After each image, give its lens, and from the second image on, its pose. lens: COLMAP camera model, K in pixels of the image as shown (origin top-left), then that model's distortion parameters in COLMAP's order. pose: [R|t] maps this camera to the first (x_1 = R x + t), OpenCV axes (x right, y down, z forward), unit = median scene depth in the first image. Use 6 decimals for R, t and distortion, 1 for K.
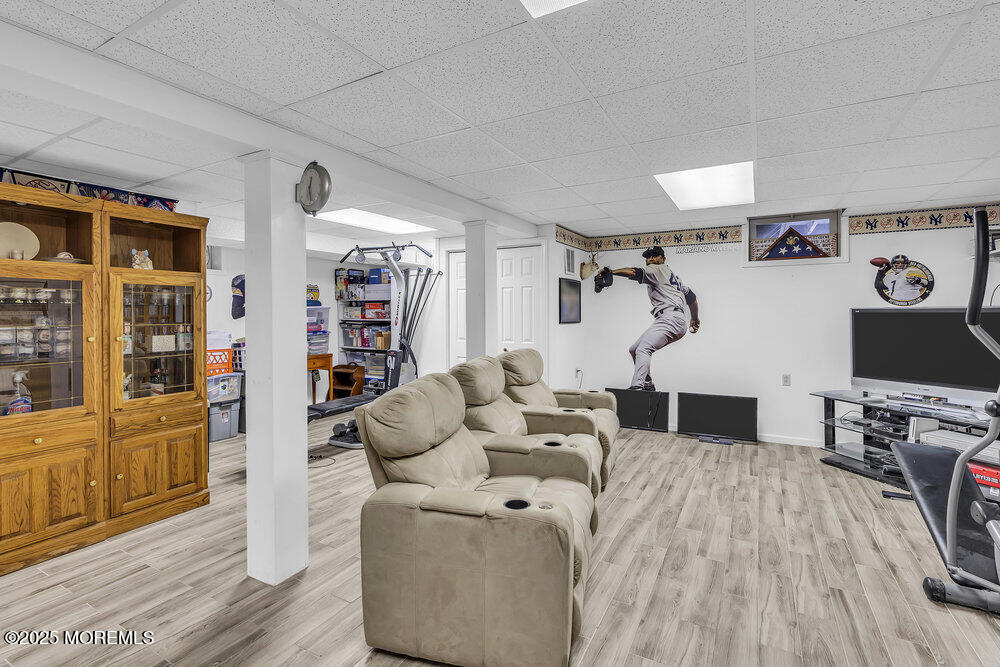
lens RADIAL K [[454.6, 0, 513.6], [0, 454.6, 314.1], [0, 0, 1]] dist [0.004750, 0.000286]
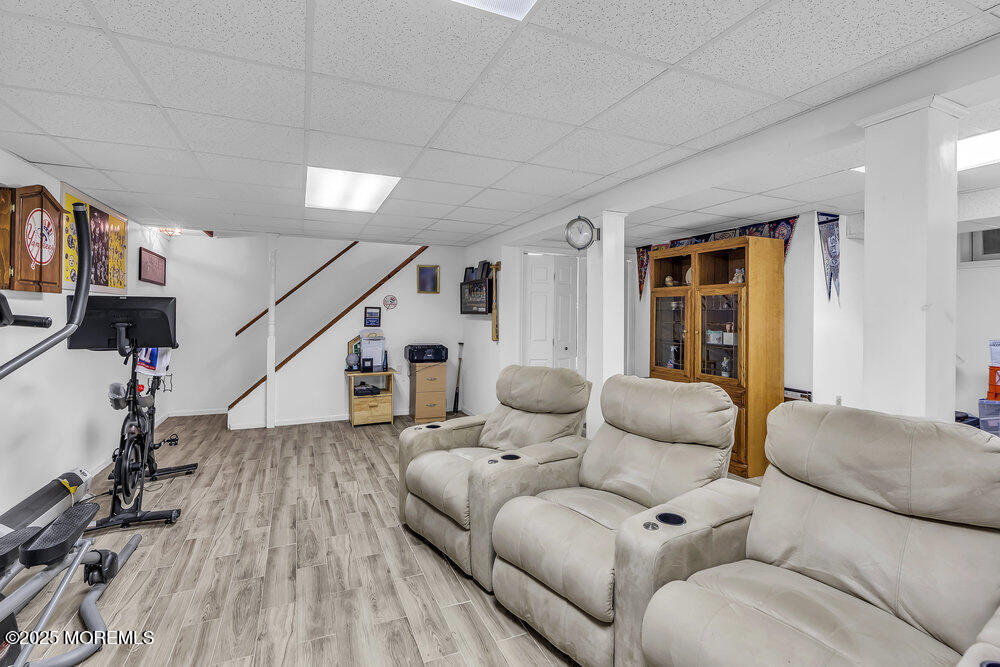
lens RADIAL K [[454.6, 0, 501.0], [0, 454.6, 313.7], [0, 0, 1]] dist [0.004750, 0.000286]
pose [[-0.609917, -0.000245, -0.792465, 0.995833], [-0.004754, 0.999983, 0.003350, -0.012702], [0.792451, 0.005811, -0.609908, 1.852467]]
